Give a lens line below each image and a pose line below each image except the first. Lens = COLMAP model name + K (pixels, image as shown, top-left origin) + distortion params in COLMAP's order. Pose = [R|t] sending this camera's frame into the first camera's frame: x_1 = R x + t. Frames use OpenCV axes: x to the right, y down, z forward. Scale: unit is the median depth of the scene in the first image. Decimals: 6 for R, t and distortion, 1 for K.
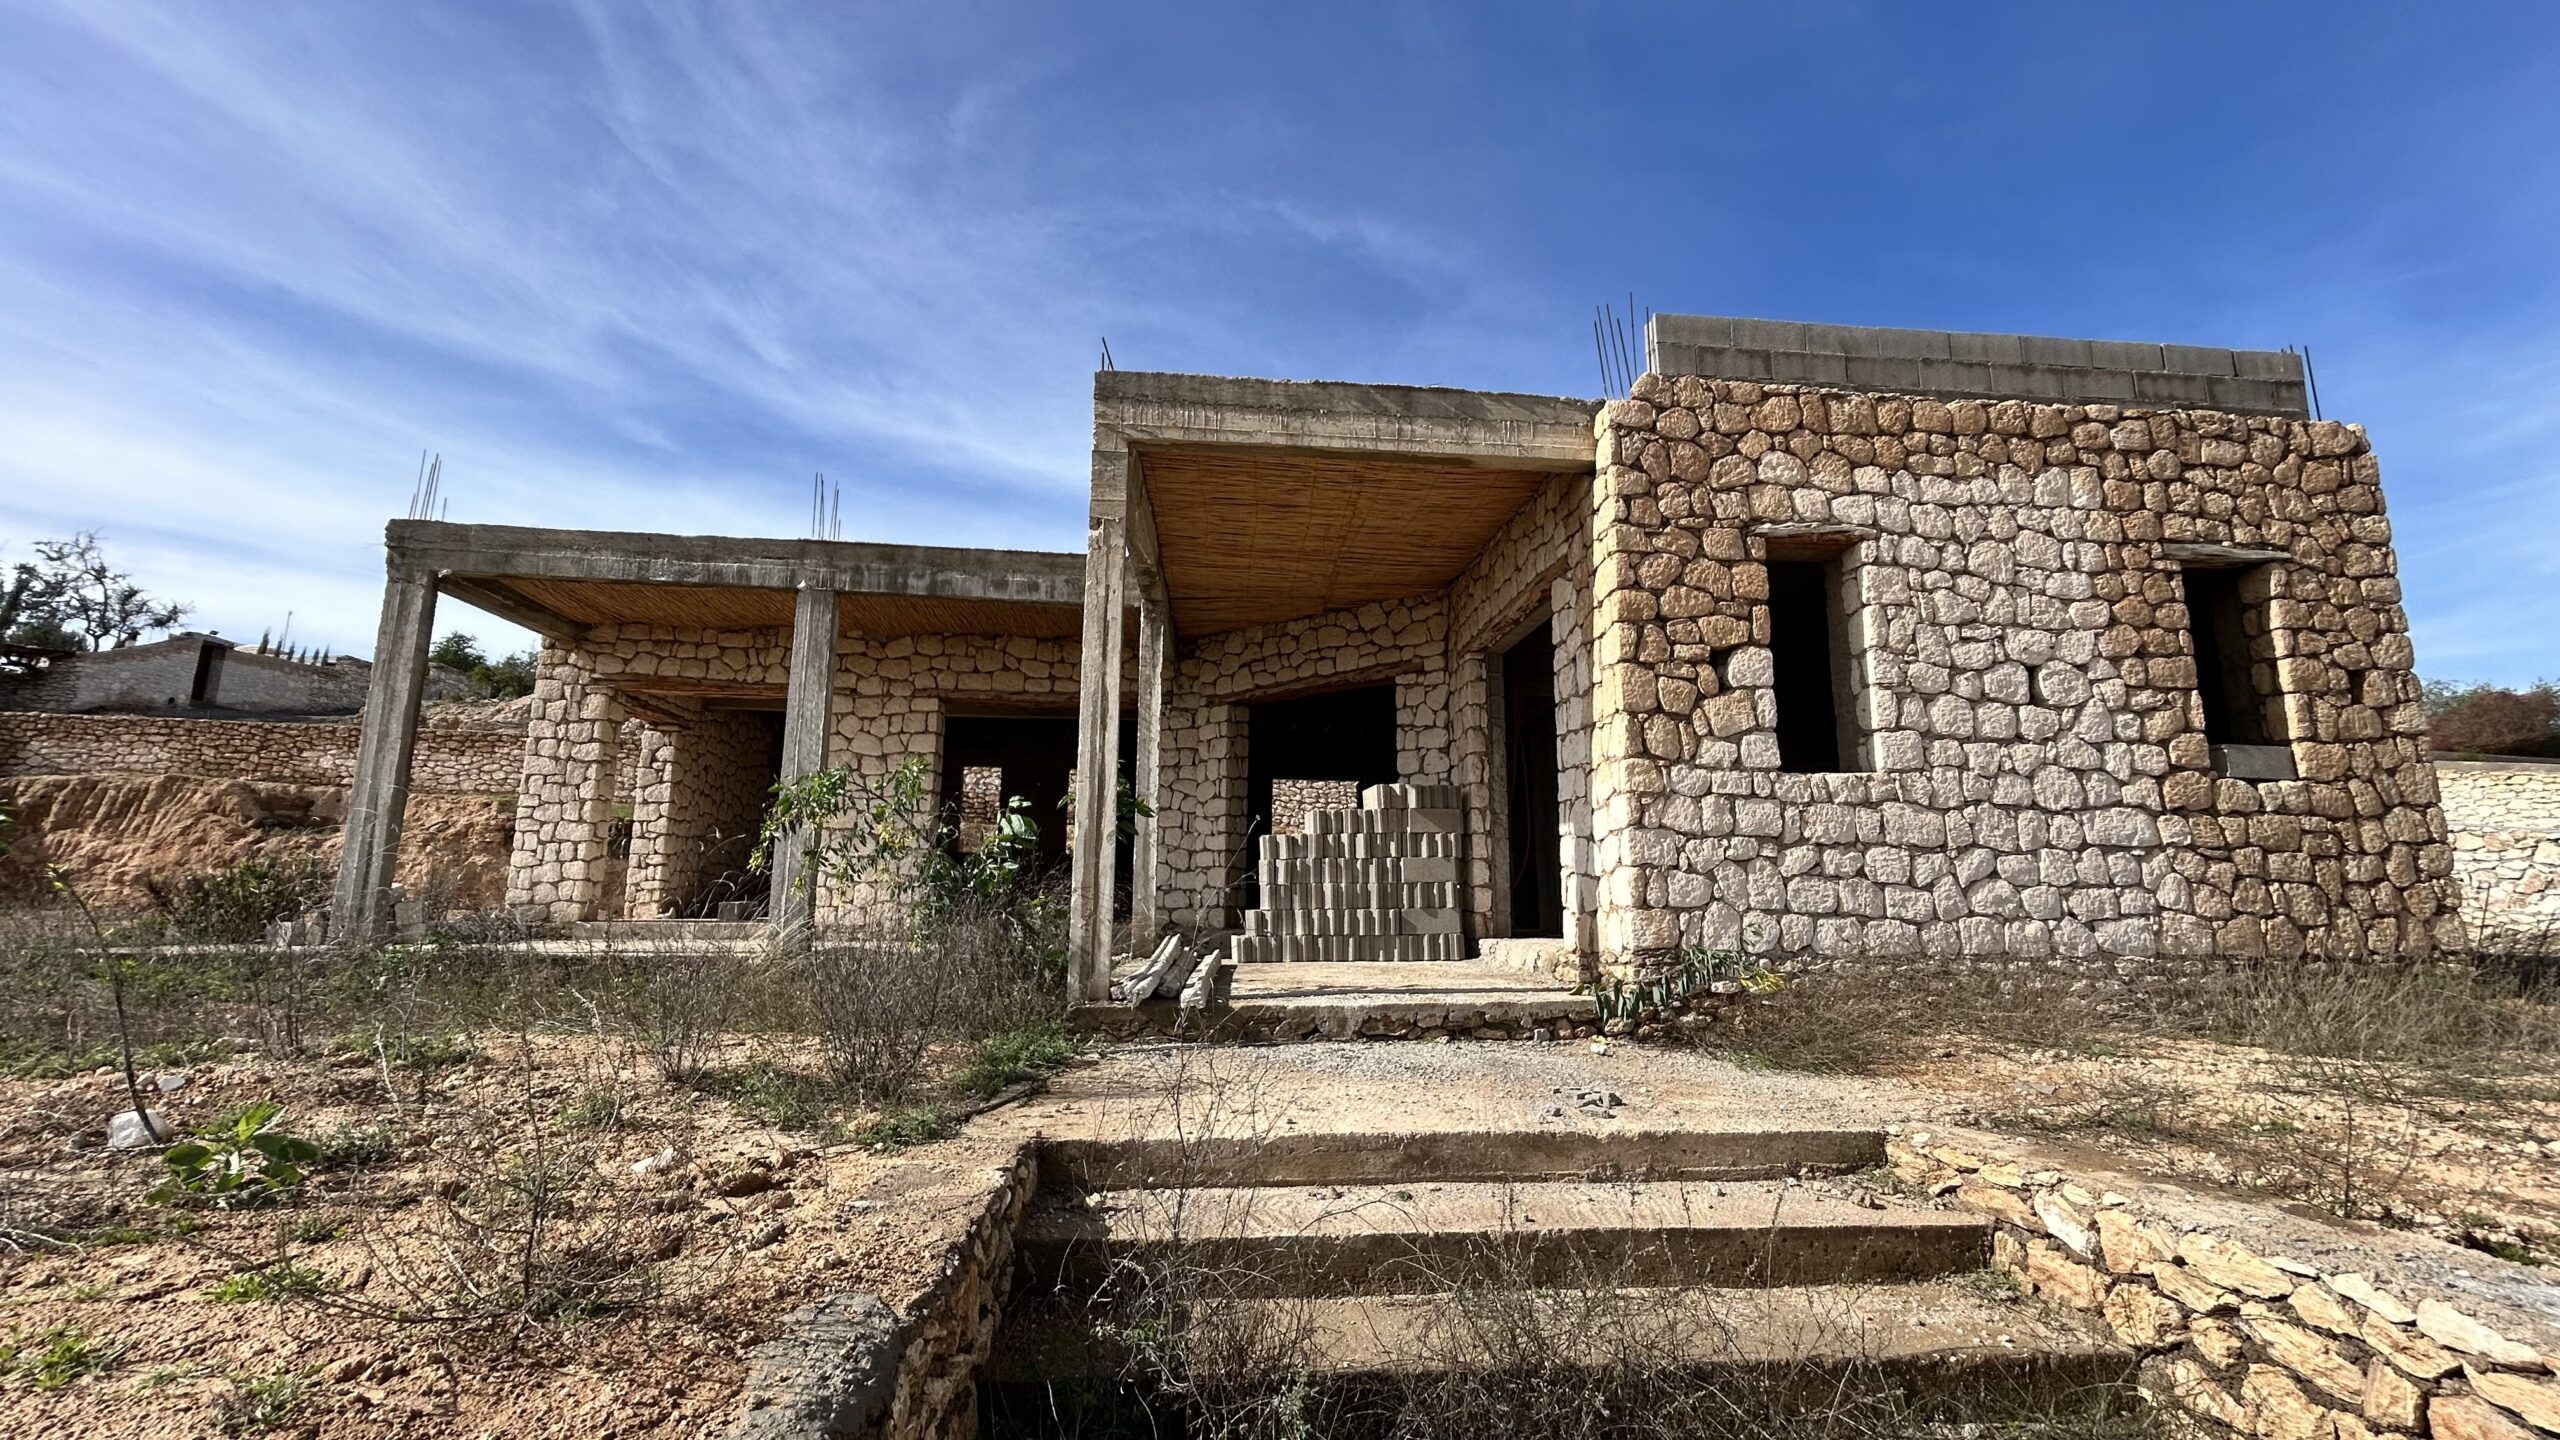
lens RADIAL K [[1035.6, 0, 1290.1], [0, 1035.6, 721.6], [0, 0, 1]] dist [-0.009639, 0.000060]
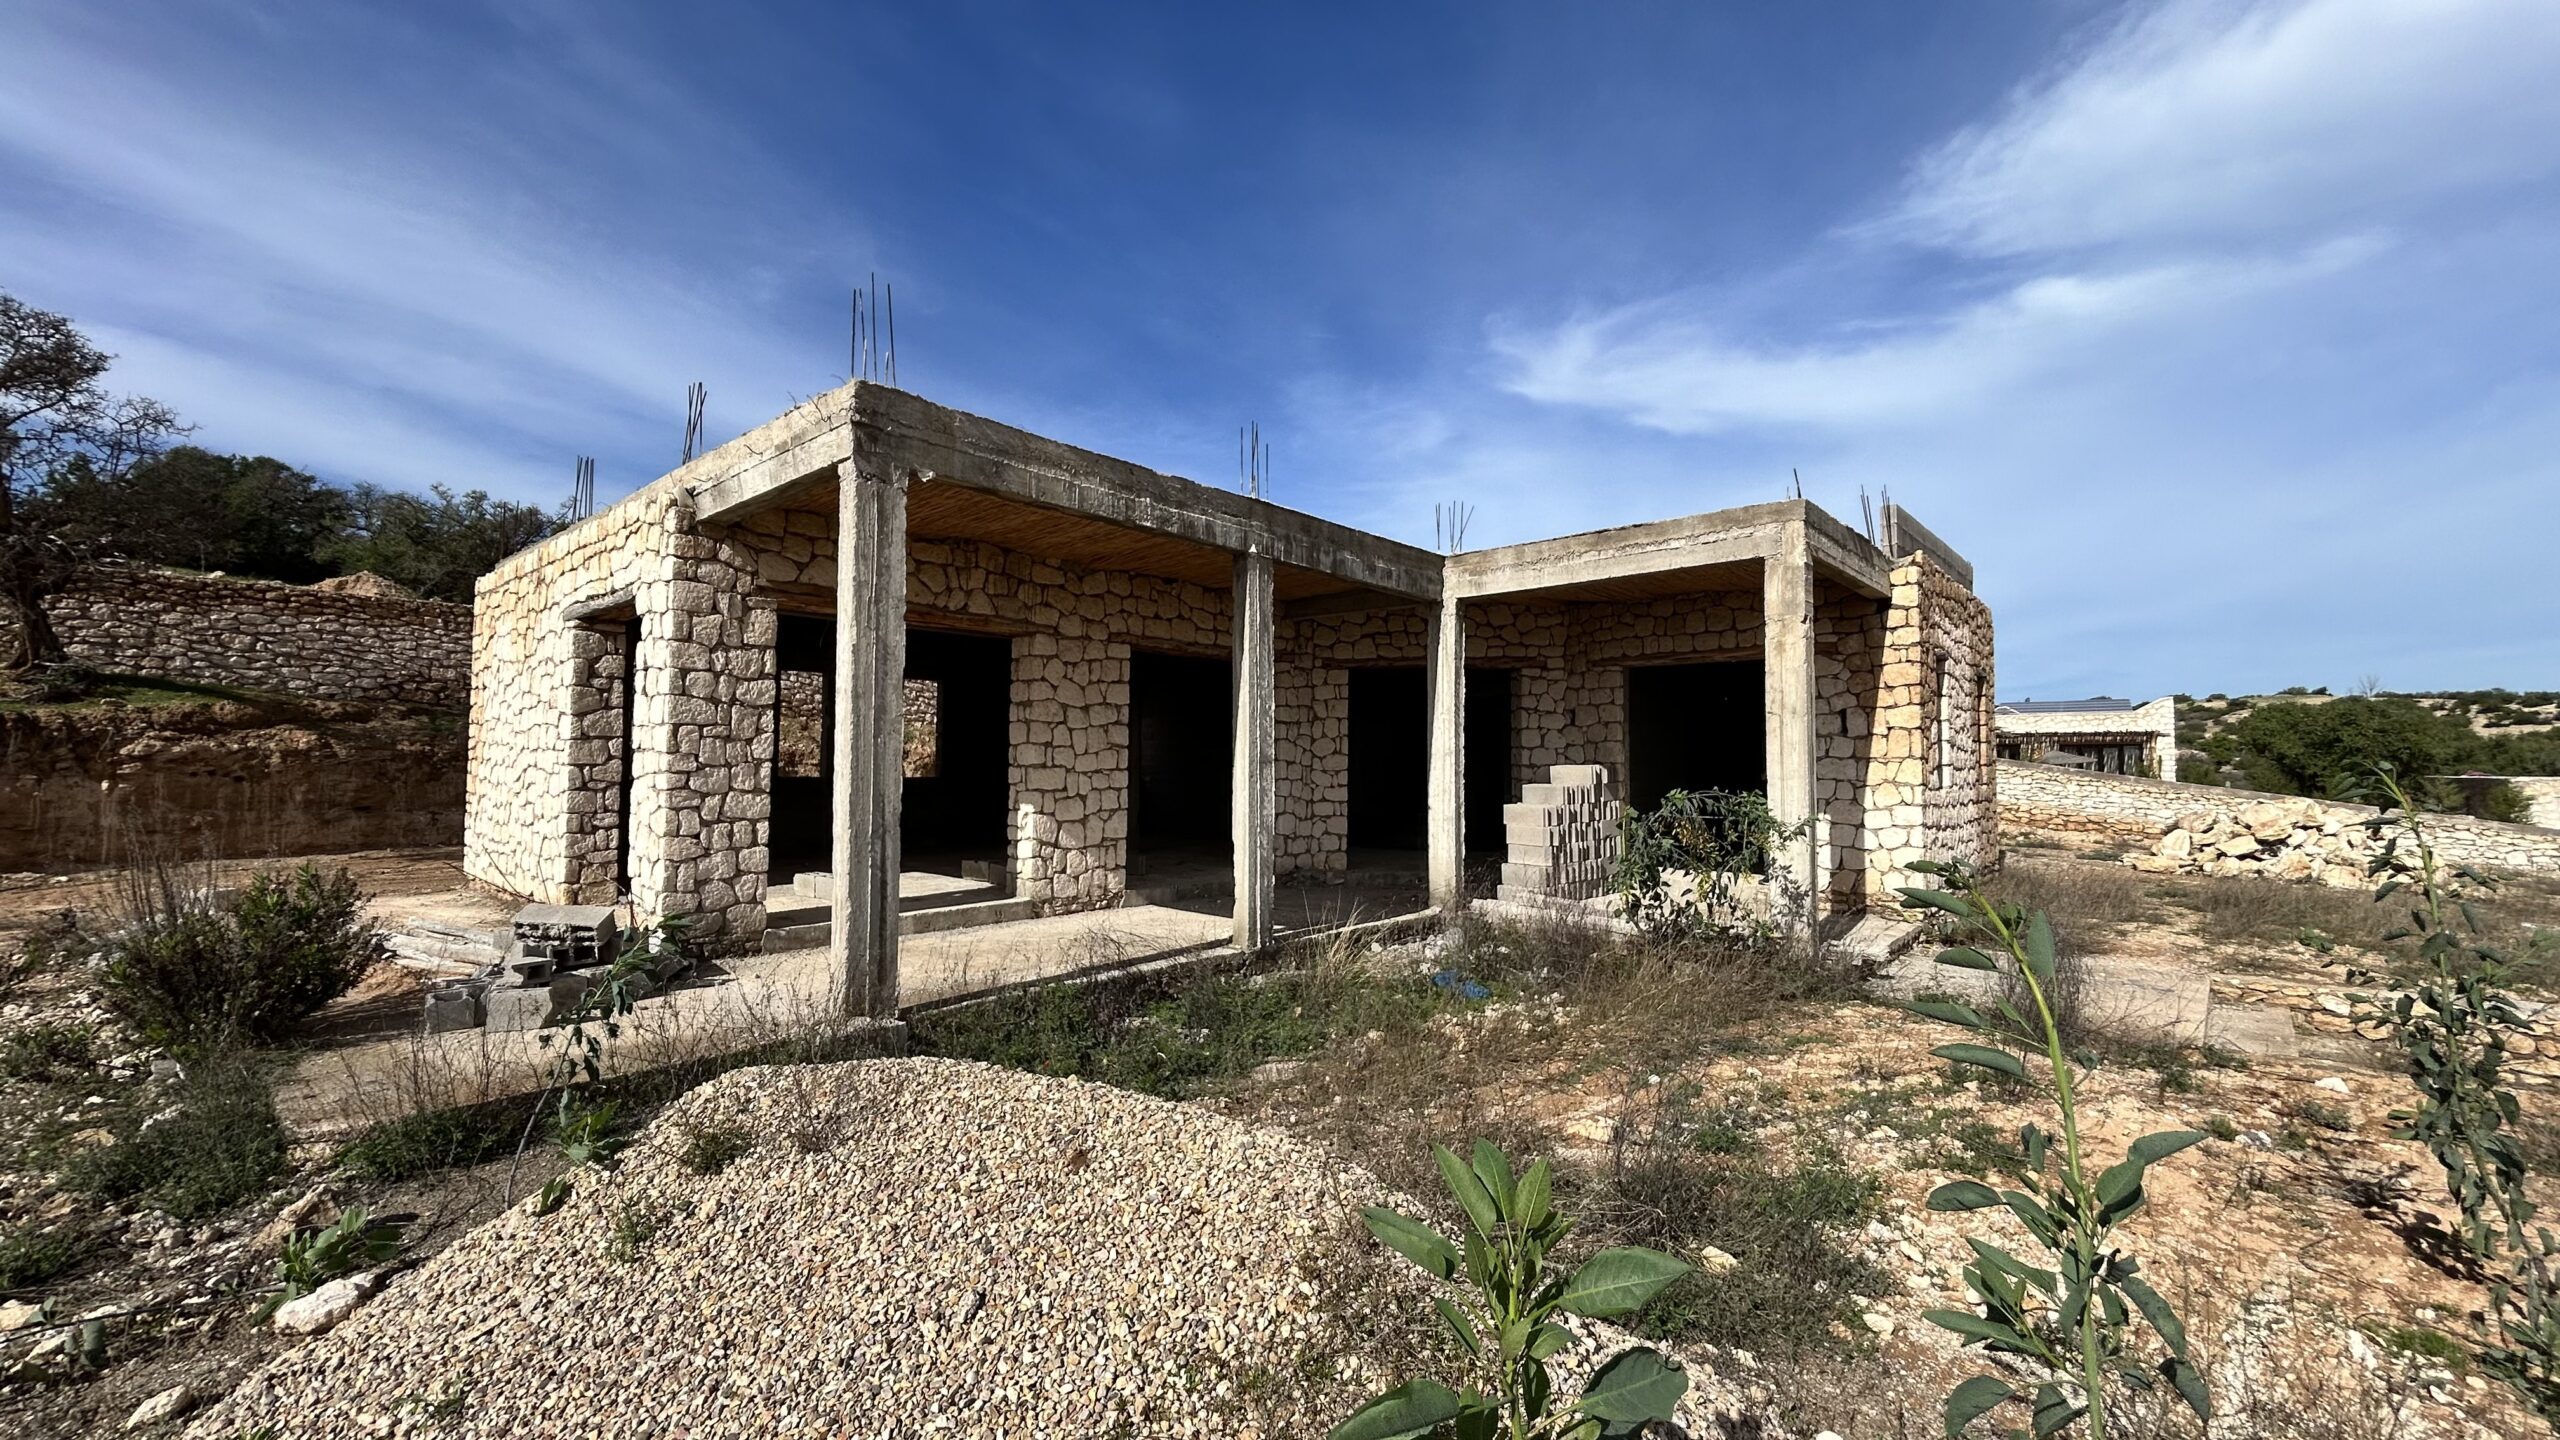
lens RADIAL K [[1030.4, 0, 1281.2], [0, 1030.4, 723.8], [0, 0, 1]] dist [0.012093, -0.003816]
pose [[0.745064, 0.023707, 0.666572, -0.951679], [-0.116645, 0.988598, 0.095221, -0.062572], [-0.656714, -0.148698, 0.739334, 0.258048]]
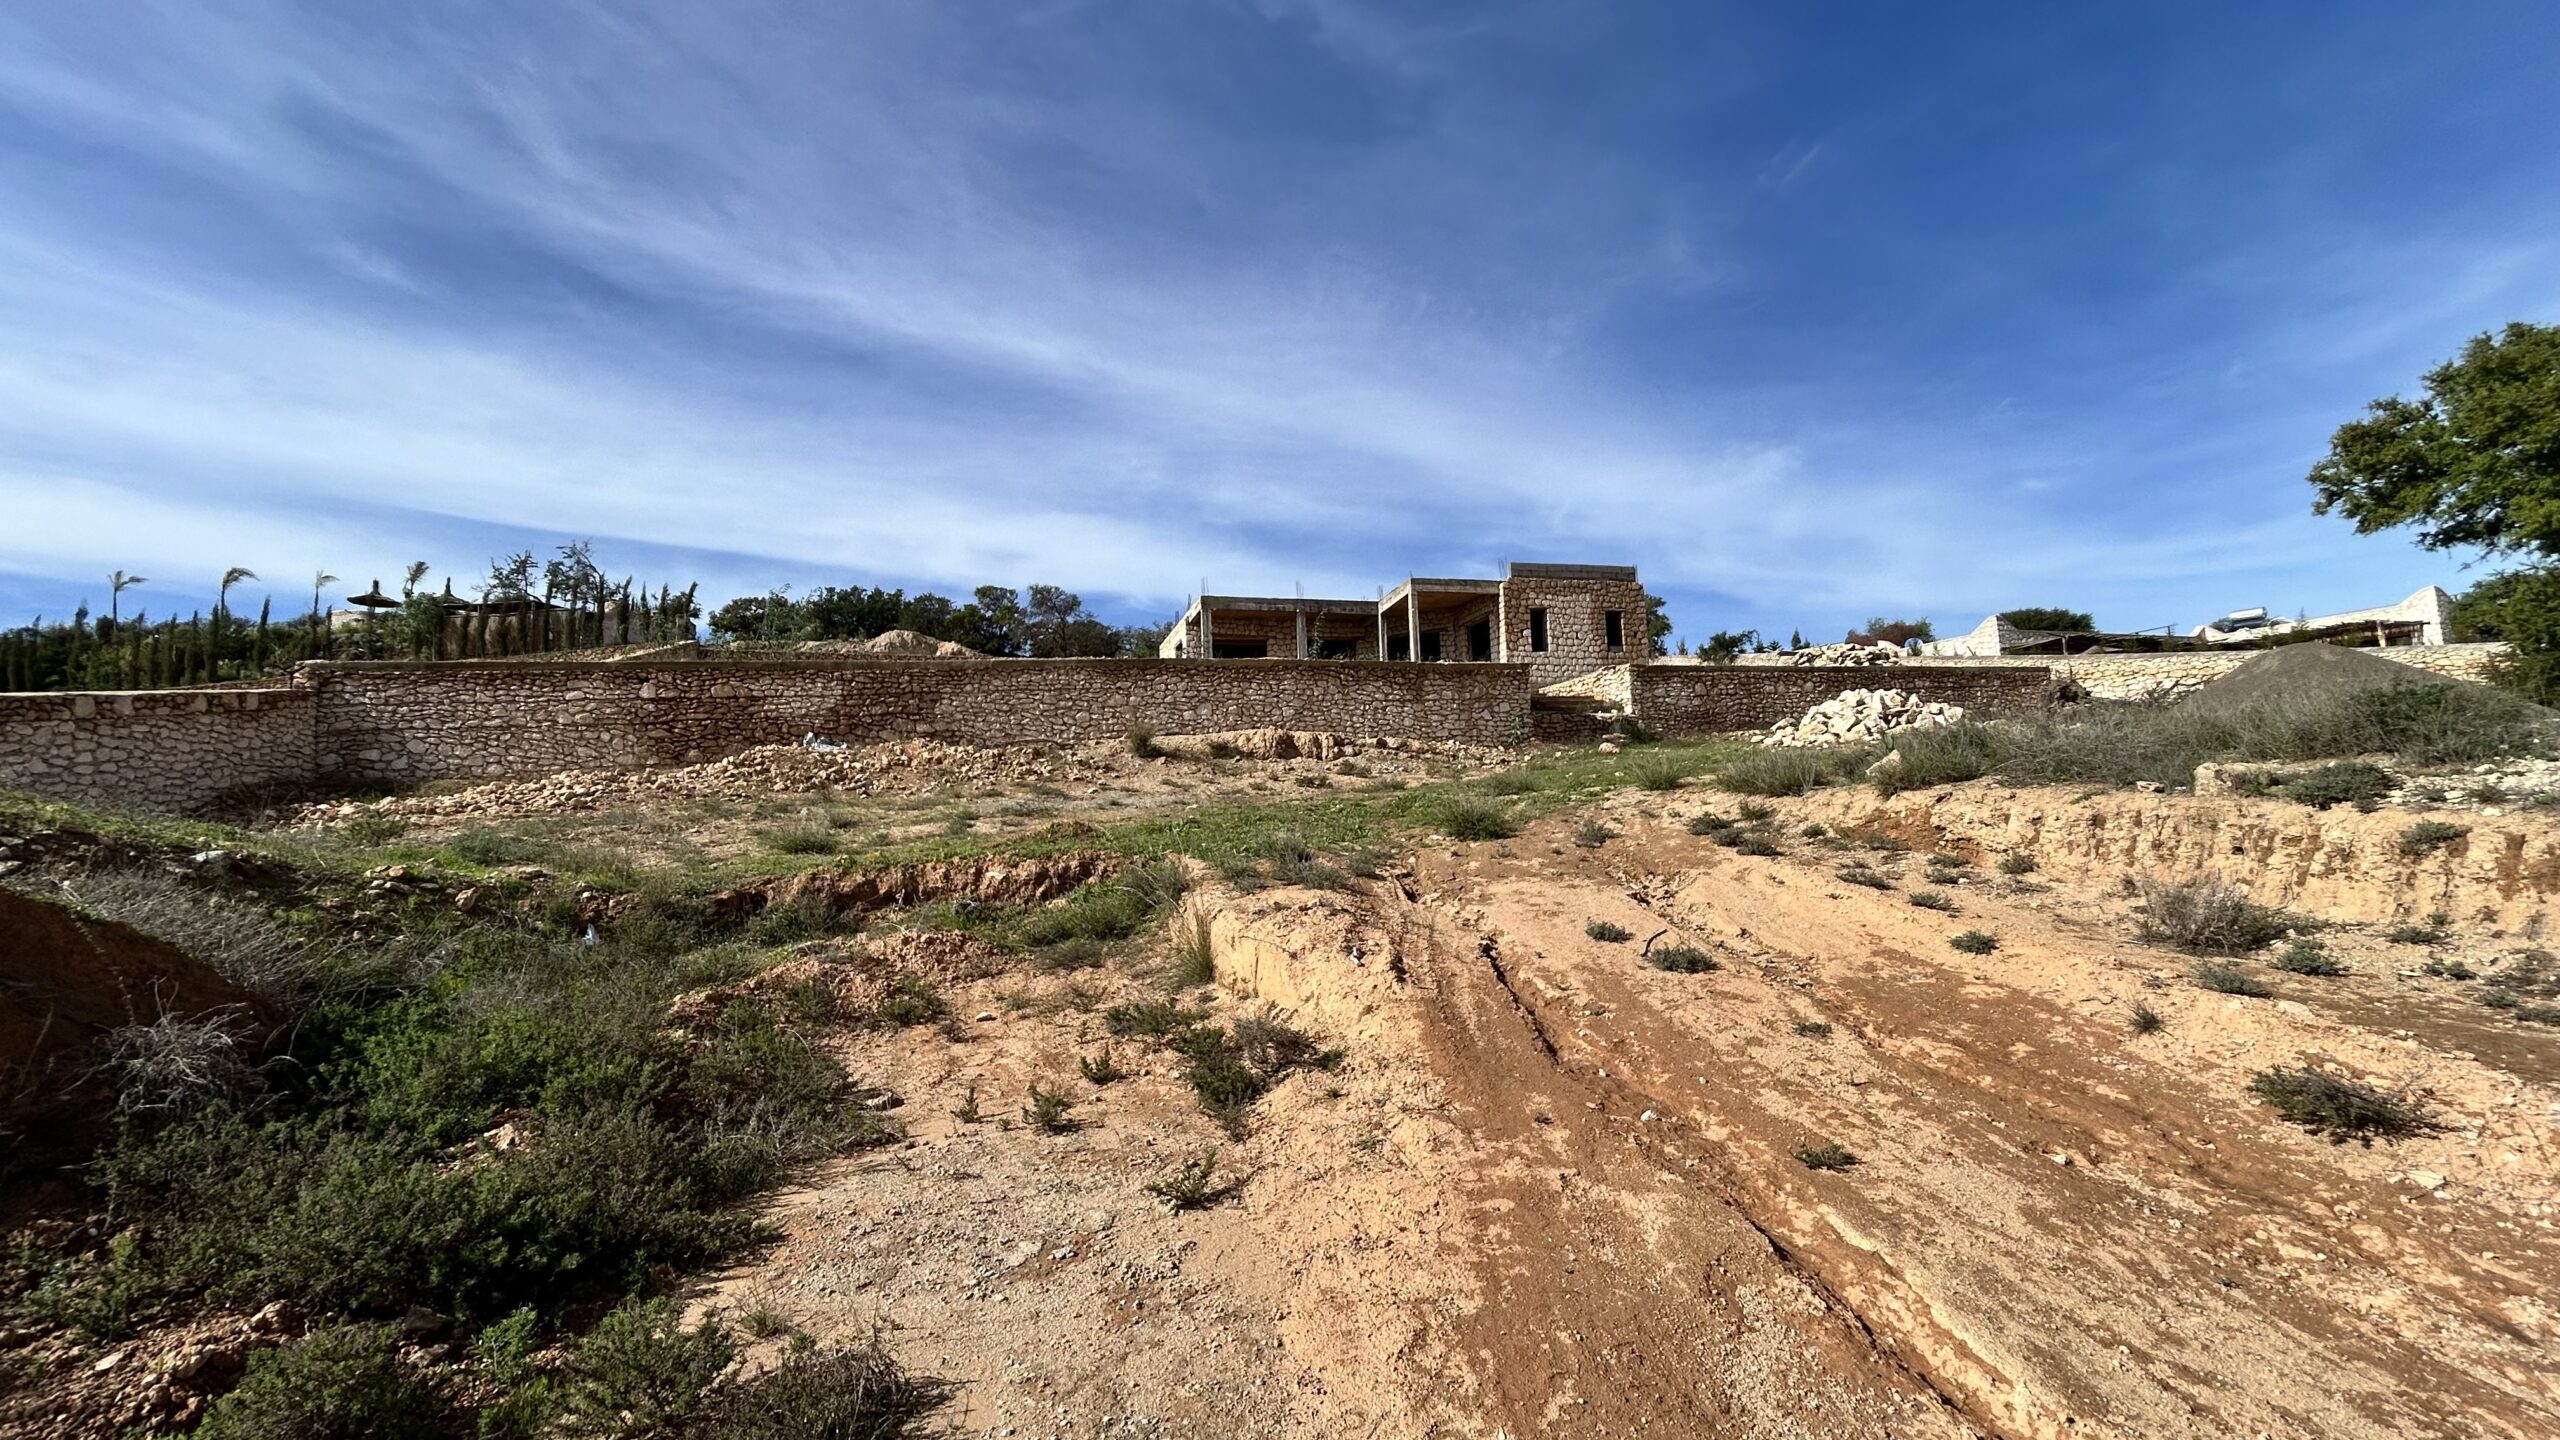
lens RADIAL K [[1043.6, 0, 1277.9], [0, 1043.6, 717.4], [0, 0, 1]] dist [0.000158, 0.000845]
pose [[0.987652, -0.022241, 0.155079, -1.045981], [0.012865, 0.998042, 0.061204, 0.023880], [-0.156136, -0.058453, 0.986004, -2.586280]]
